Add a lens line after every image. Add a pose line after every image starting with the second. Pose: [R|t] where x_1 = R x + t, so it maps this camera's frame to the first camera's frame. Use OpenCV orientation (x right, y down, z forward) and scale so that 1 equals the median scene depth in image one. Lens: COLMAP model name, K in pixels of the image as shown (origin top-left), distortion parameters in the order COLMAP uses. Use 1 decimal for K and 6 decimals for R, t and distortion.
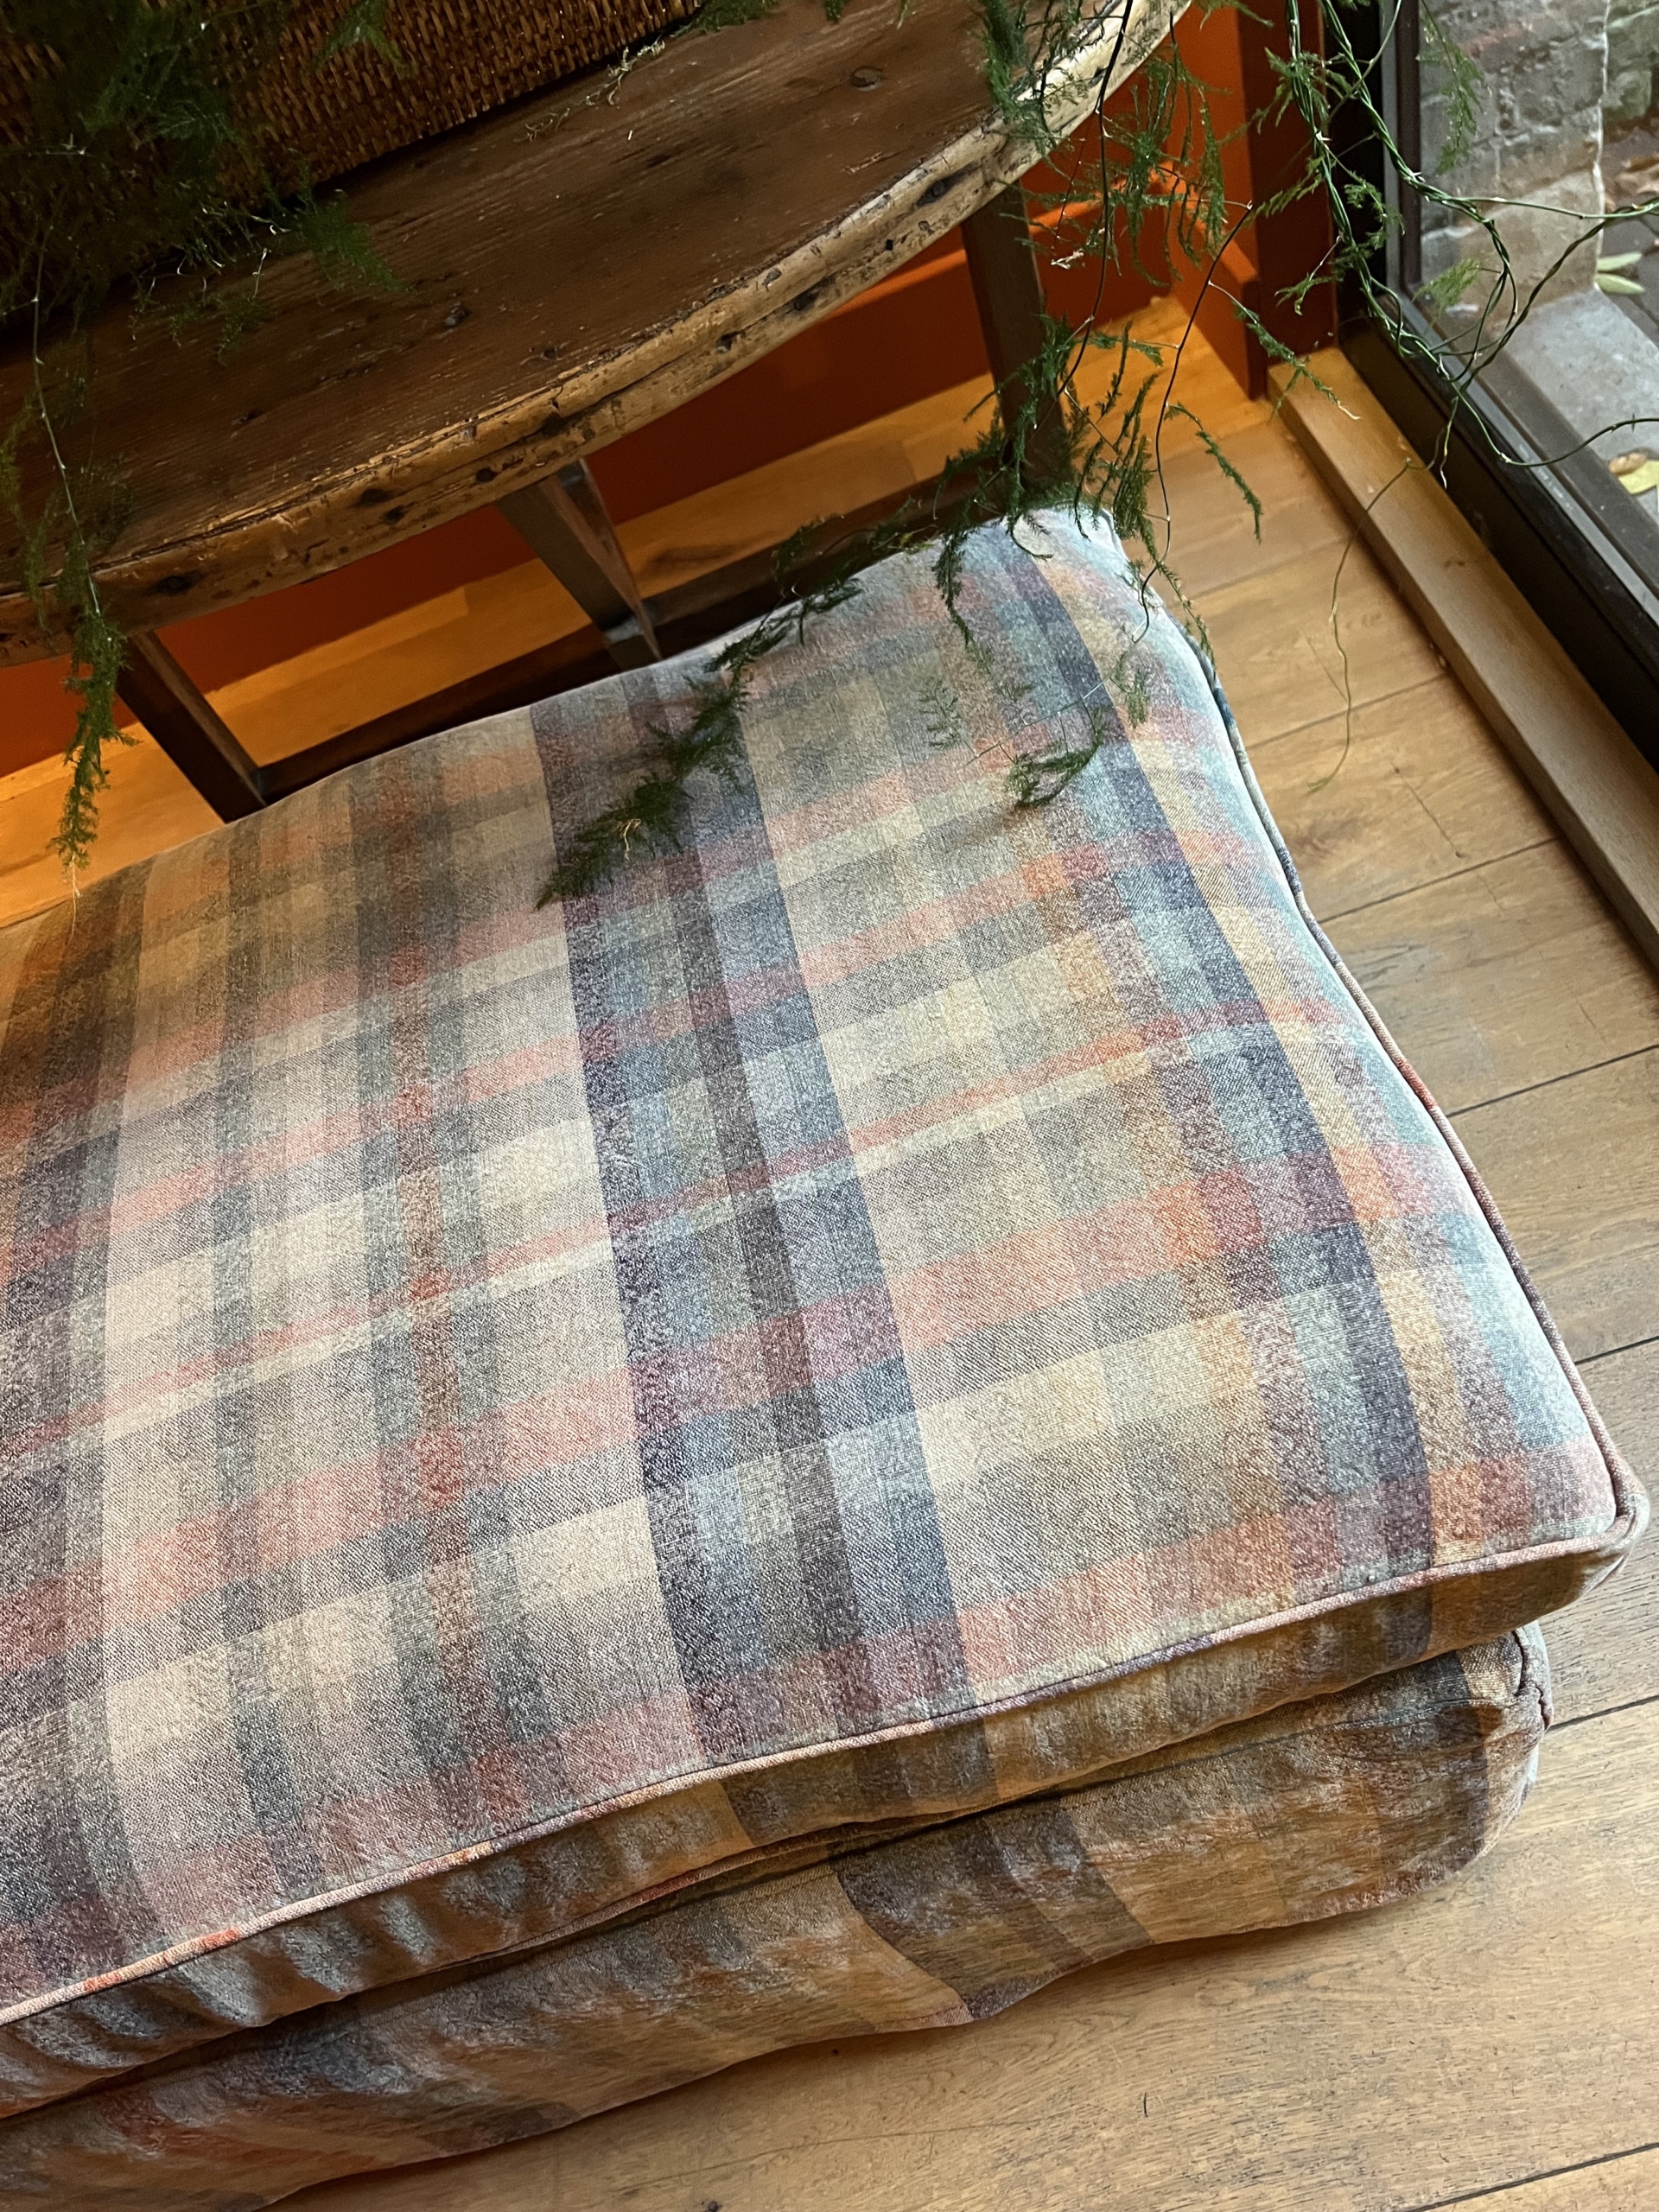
lens RADIAL K [[1758.7, 0, 844.1], [0, 1758.7, 1064.8], [0, 0, 1]] dist [0.007168, -0.029628]
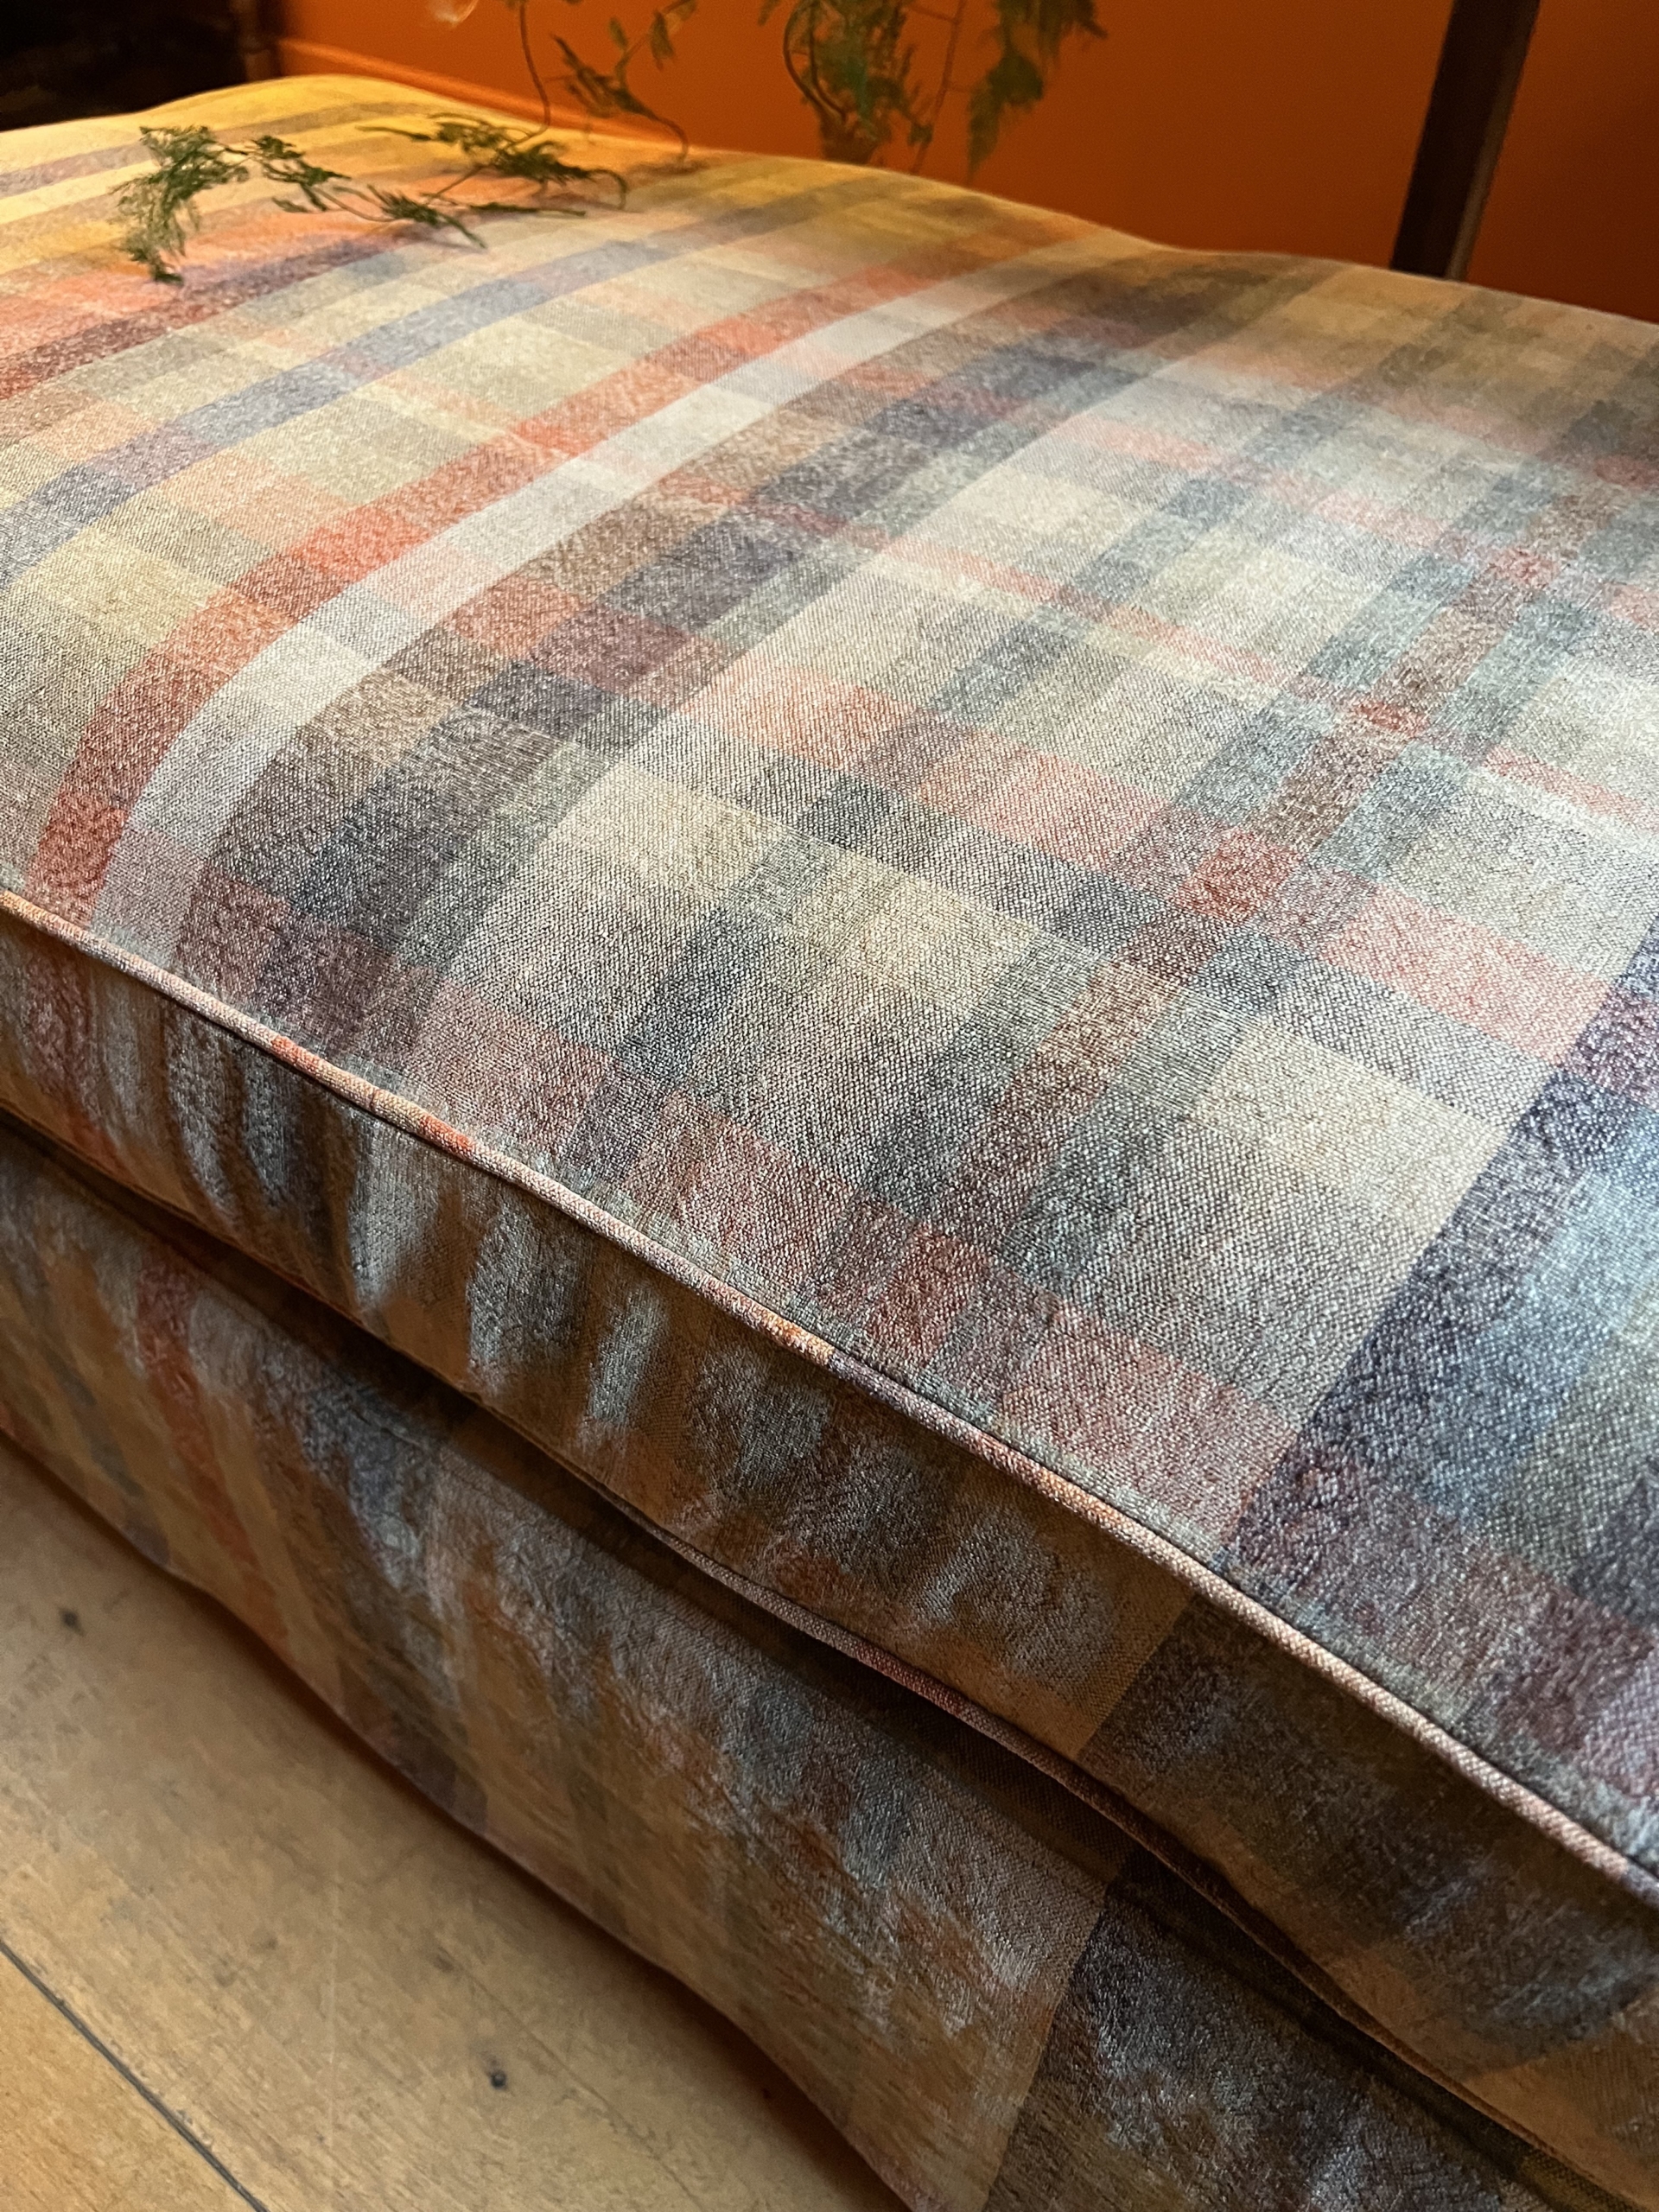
lens RADIAL K [[1733.4, 0, 818.7], [0, 1733.4, 1099.5], [0, 0, 1]] dist [0.064458, -0.126905]
pose [[0.626157, 0.718470, -0.302866, -0.089670], [-0.735284, 0.673349, 0.077189, 0.342503], [0.259392, 0.174360, 0.949902, 0.435856]]
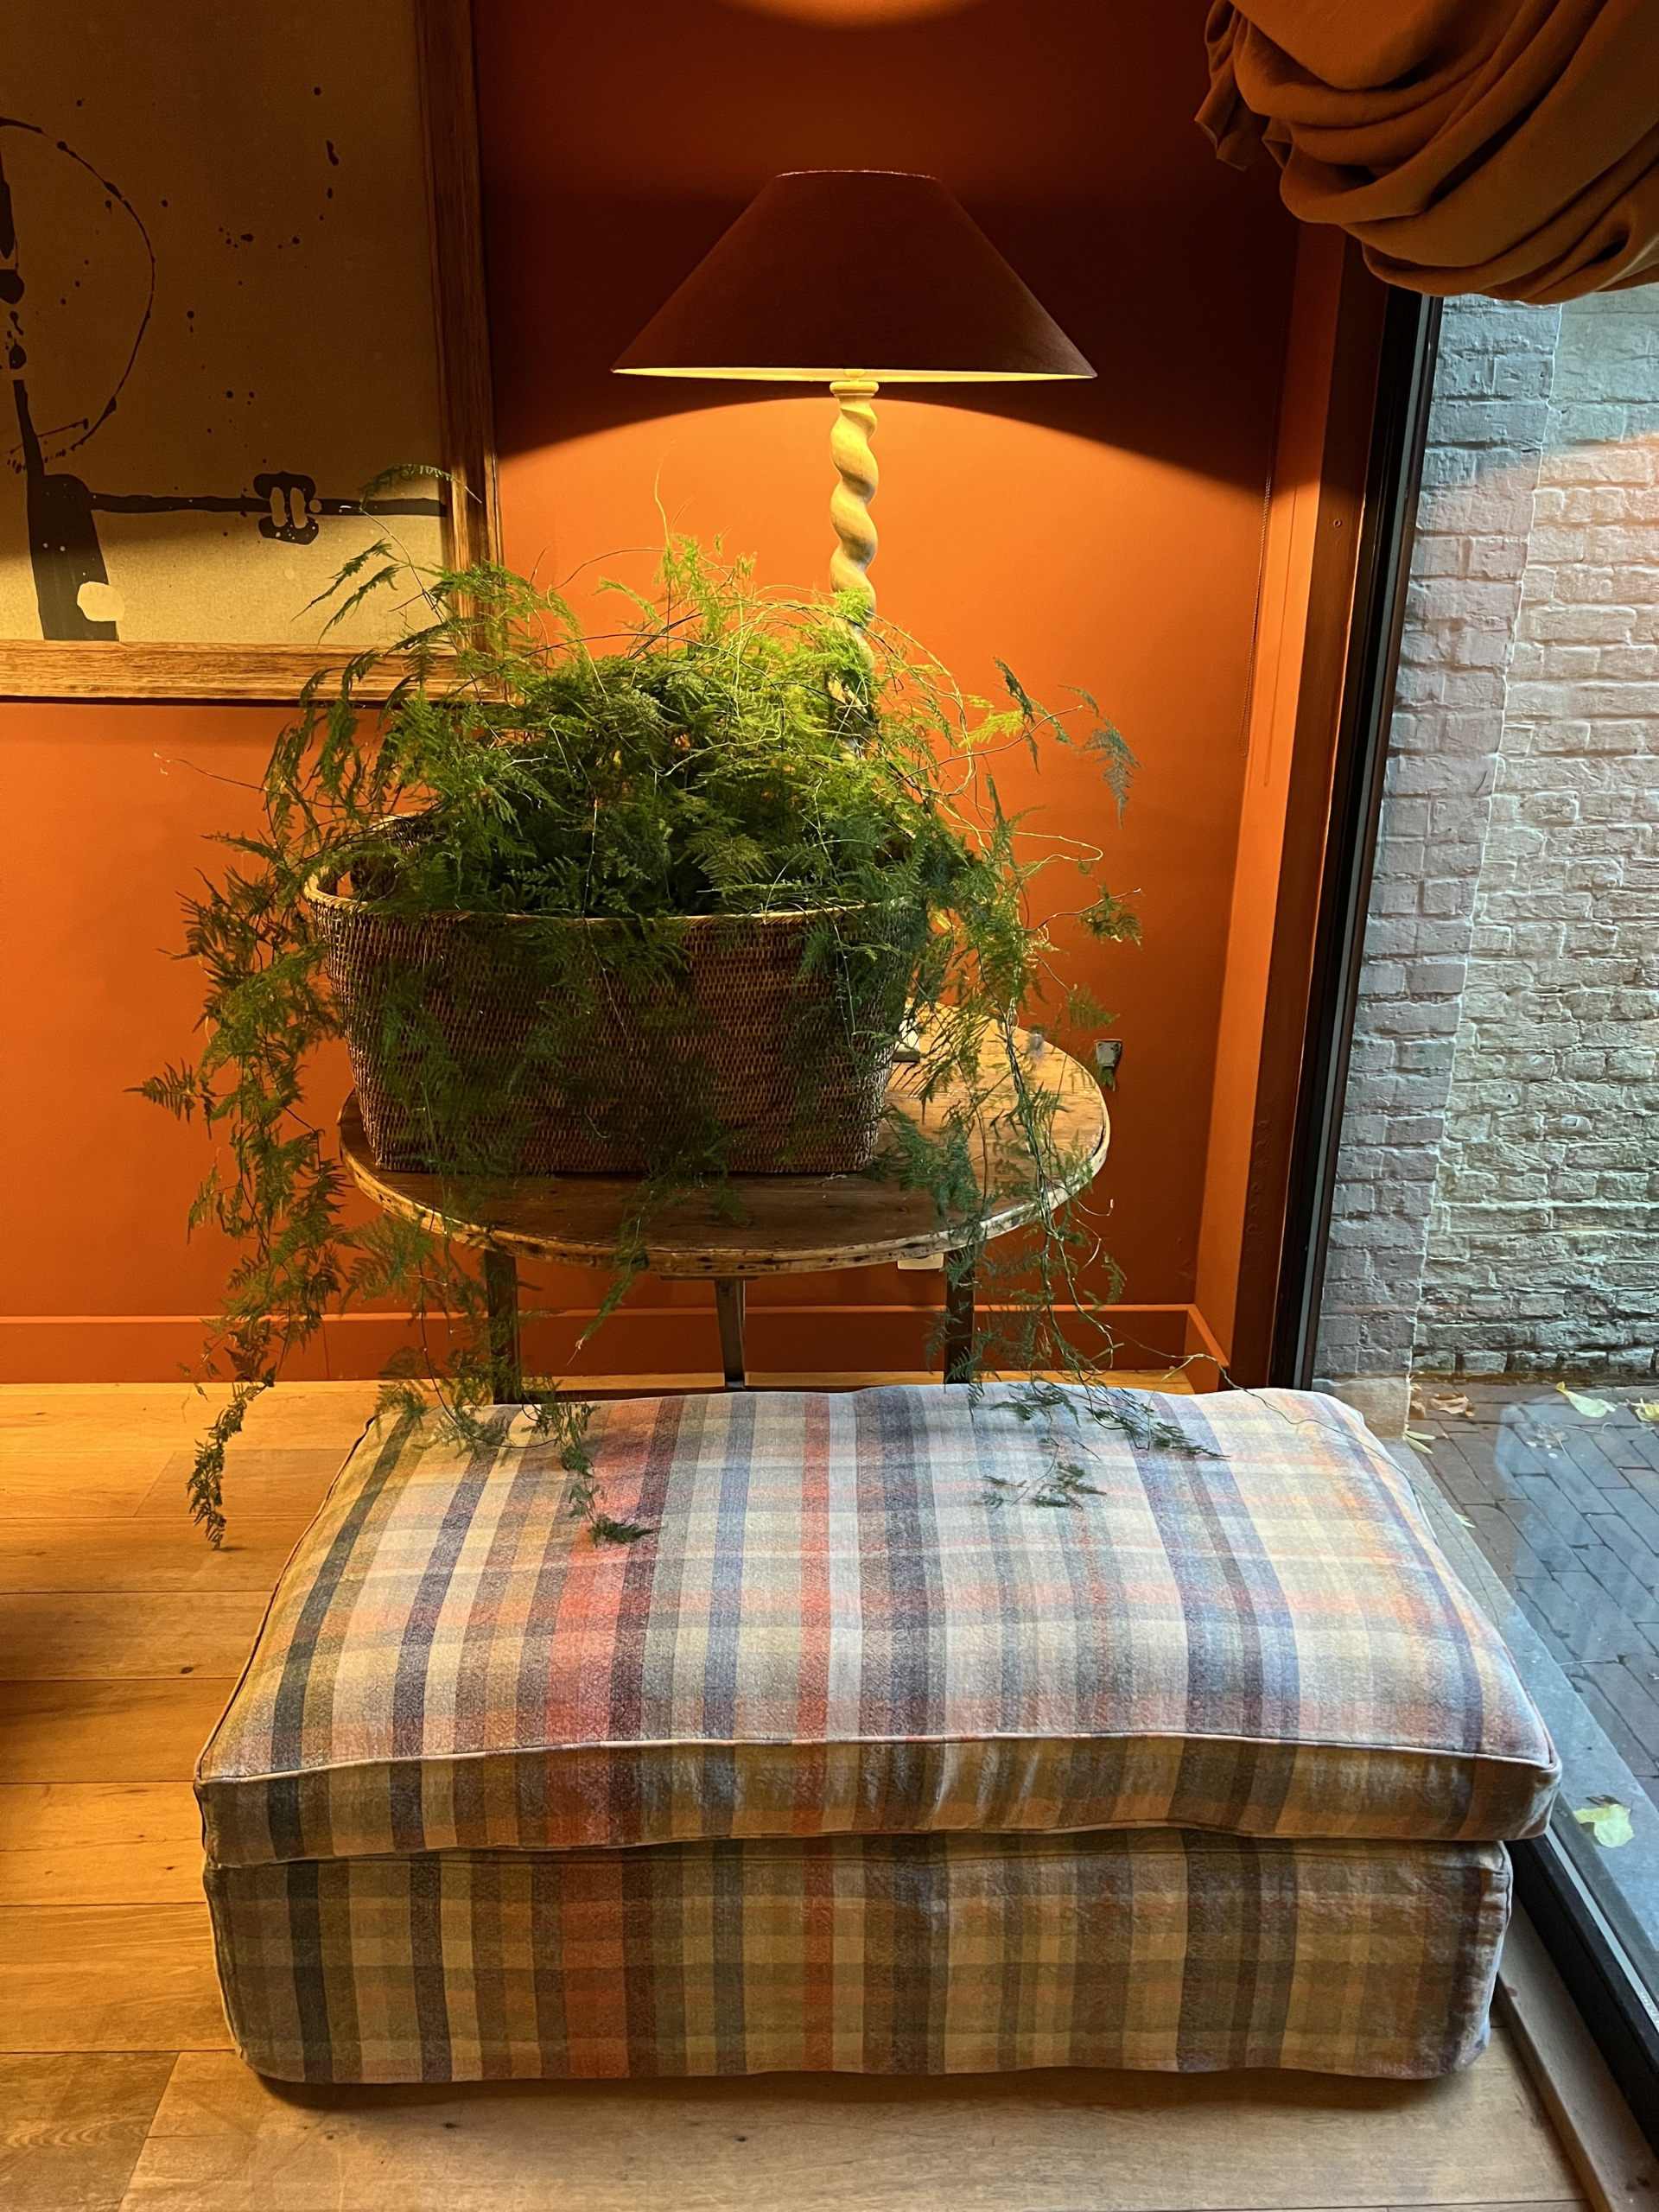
lens RADIAL K [[1950.8, 0, 829.5], [0, 1950.8, 1106.0], [0, 0, 1]] dist [0.099013, -0.005705]
pose [[0.935513, 0.348983, -0.055000, -0.692497], [-0.326920, 0.796109, -0.509248, 1.260463], [-0.133933, 0.494389, 0.858860, -1.755713]]
